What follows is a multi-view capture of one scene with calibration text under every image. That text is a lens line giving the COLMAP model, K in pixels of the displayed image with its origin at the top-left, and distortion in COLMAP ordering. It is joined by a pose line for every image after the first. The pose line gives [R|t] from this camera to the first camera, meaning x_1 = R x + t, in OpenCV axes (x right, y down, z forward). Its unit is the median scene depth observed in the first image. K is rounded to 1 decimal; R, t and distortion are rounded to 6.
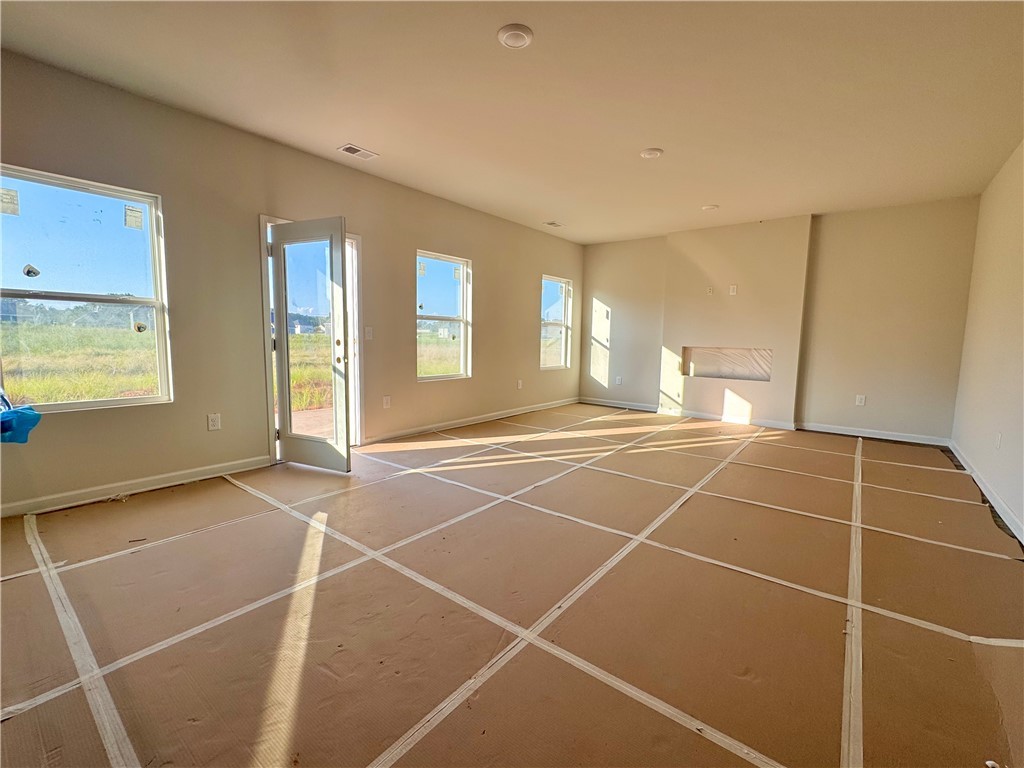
lens RADIAL K [[445.4, 0, 512.0], [0, 445.4, 384.0], [0, 0, 1]] dist [-0.001787, 0.000096]
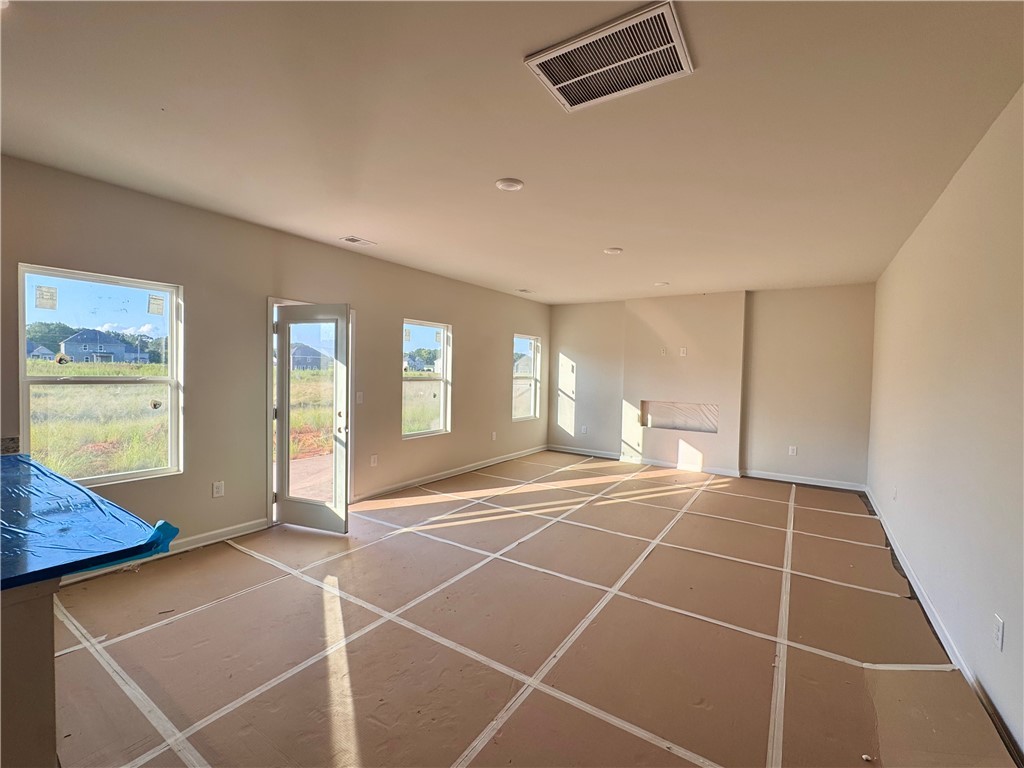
lens RADIAL K [[445.4, 0, 512.0], [0, 445.4, 384.0], [0, 0, 1]] dist [-0.001787, 0.000096]
pose [[0.996097, 0.001011, 0.088260, -0.061535], [0.005585, 0.997209, -0.074452, -0.080864], [-0.088089, 0.074654, 0.993311, -0.136127]]
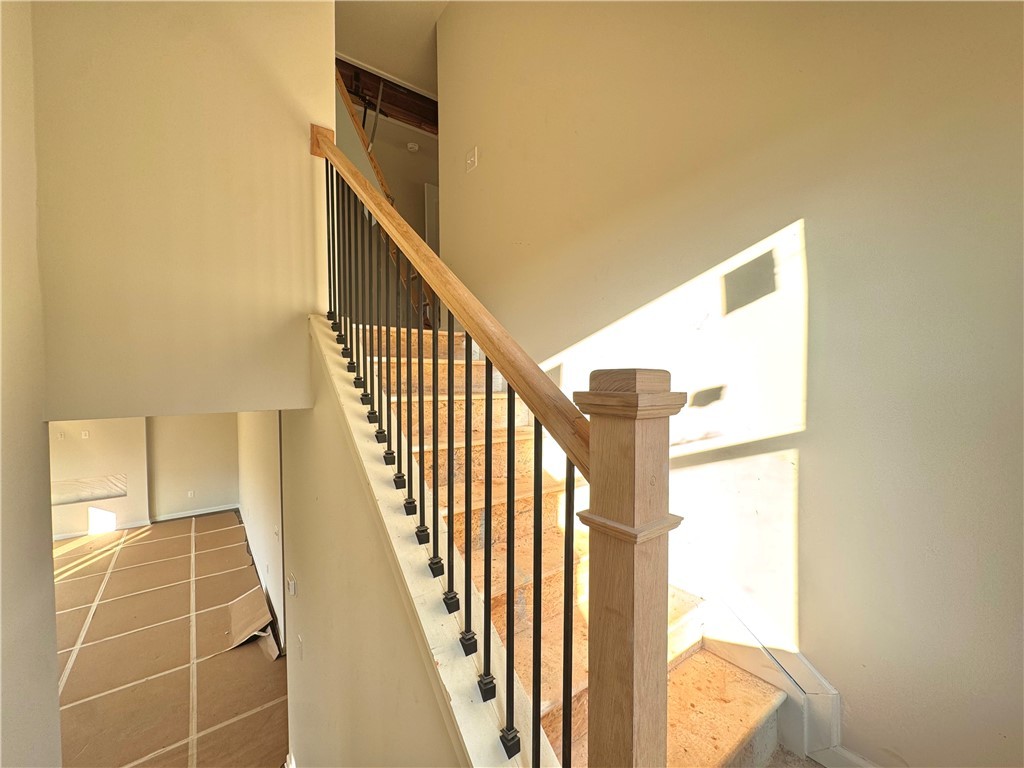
lens RADIAL K [[413.7, 0, 512.0], [0, 413.7, 384.0], [0, 0, 1]] dist [0.000155, 0.000036]
pose [[0.247349, -0.046335, 0.967818, -0.634210], [0.111822, 0.993547, 0.018988, -0.411633], [-0.962452, 0.103527, 0.250935, -0.928468]]
